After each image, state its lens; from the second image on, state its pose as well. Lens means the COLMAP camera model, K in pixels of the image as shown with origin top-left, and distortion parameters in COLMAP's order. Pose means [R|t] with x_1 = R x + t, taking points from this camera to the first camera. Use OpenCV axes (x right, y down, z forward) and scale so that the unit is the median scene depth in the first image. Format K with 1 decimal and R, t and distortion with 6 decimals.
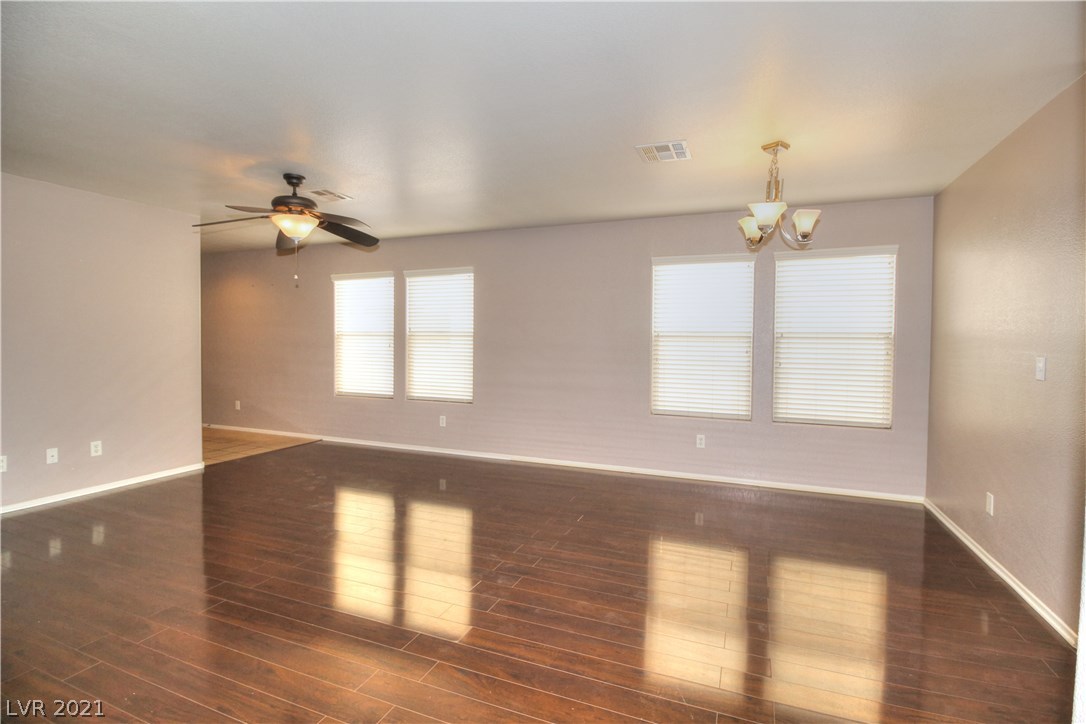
lens RADIAL K [[505.1, 0, 552.5], [0, 505.1, 351.5], [0, 0, 1]] dist [0.003292, -0.013837]
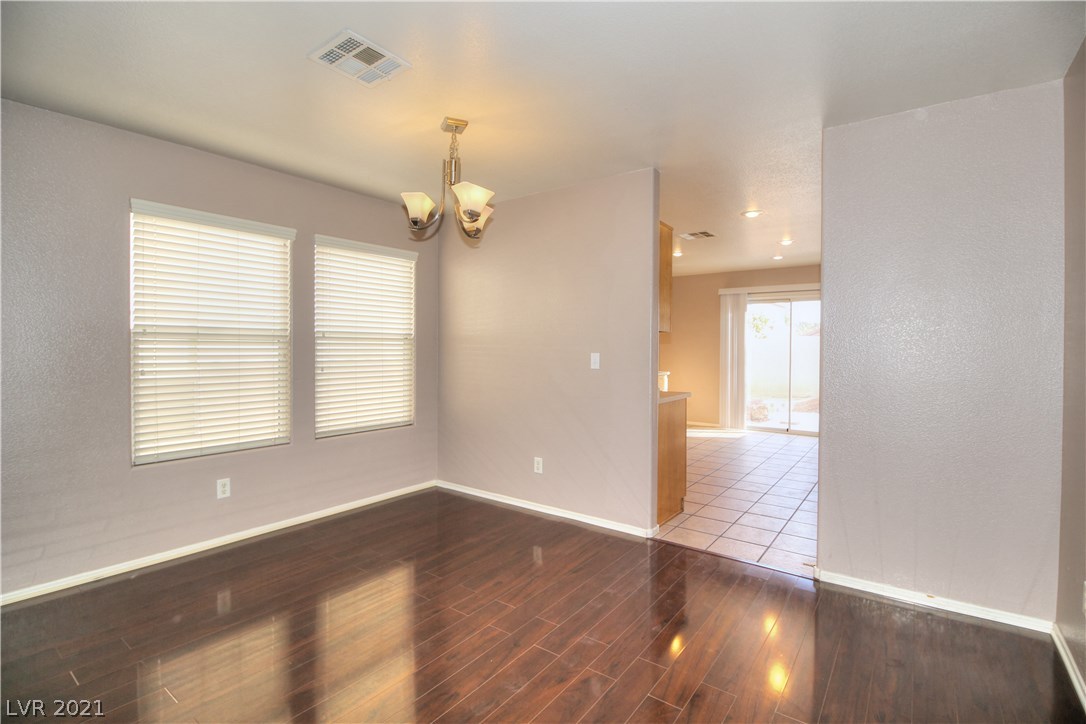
lens RADIAL K [[505.4, 0, 553.5], [0, 505.4, 355.7], [0, 0, 1]] dist [0.001481, -0.012135]
pose [[0.247334, -0.023022, 0.968657, -0.284495], [0.017945, 0.999655, 0.019177, -0.007427], [-0.968764, 0.012639, 0.247662, 0.445693]]
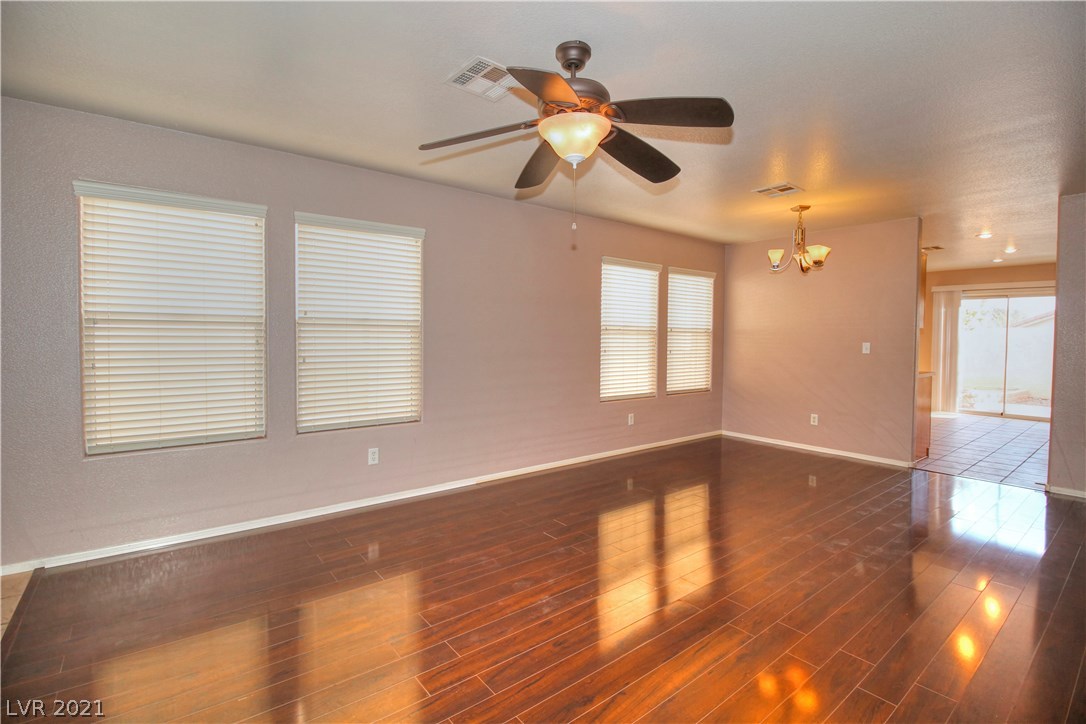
lens RADIAL K [[505.1, 0, 552.5], [0, 505.1, 351.5], [0, 0, 1]] dist [0.003292, -0.013837]
pose [[0.491913, -0.031082, 0.870090, -0.918167], [0.013261, 0.999514, 0.028208, -0.017834], [-0.870544, -0.002338, 0.492086, 0.653061]]
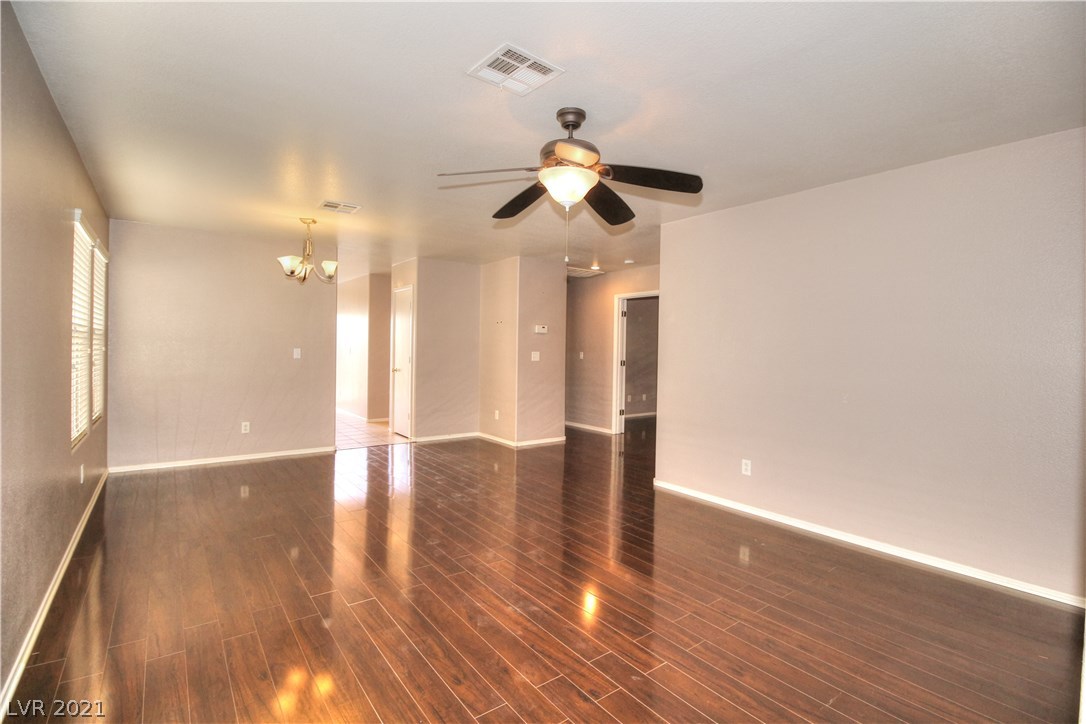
lens RADIAL K [[505.4, 0, 553.5], [0, 505.4, 355.7], [0, 0, 1]] dist [0.001481, -0.012135]
pose [[-0.857704, -0.029307, 0.513307, -0.757704], [-0.011656, 0.999226, 0.037575, -0.034984], [-0.514011, 0.026245, -0.857382, 1.427290]]
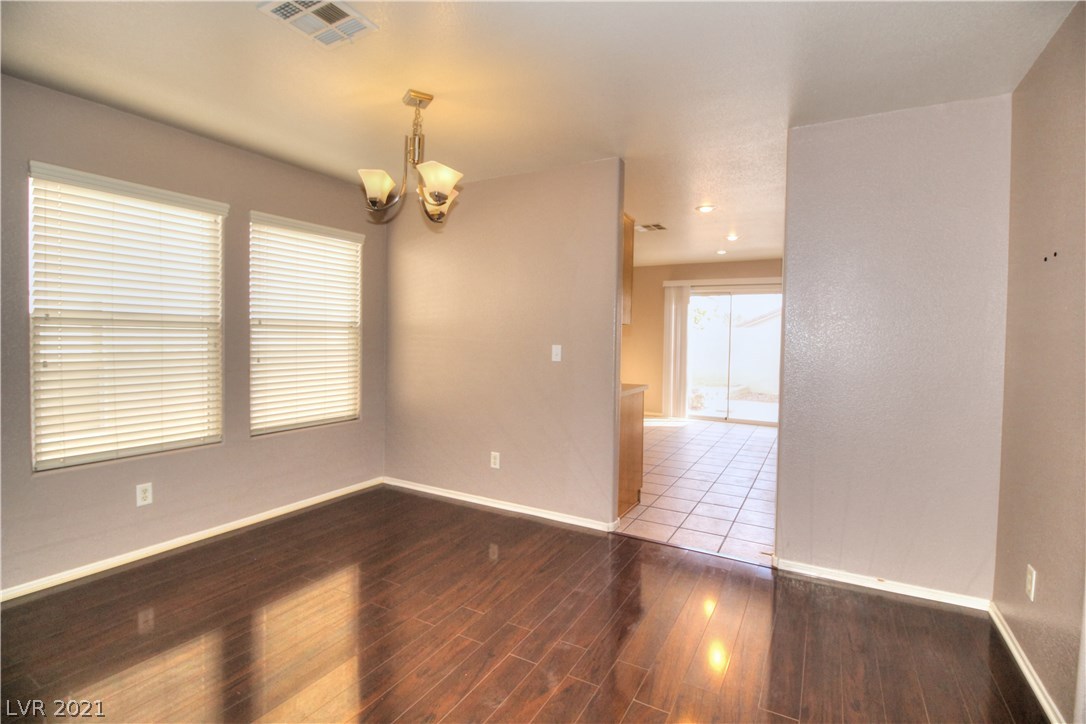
lens RADIAL K [[505.1, 0, 552.5], [0, 505.1, 351.5], [0, 0, 1]] dist [0.003292, -0.013837]
pose [[0.122558, -0.037101, 0.991768, -0.267593], [0.005981, 0.999310, 0.036644, -0.014177], [-0.992443, 0.001441, 0.122695, 0.494018]]
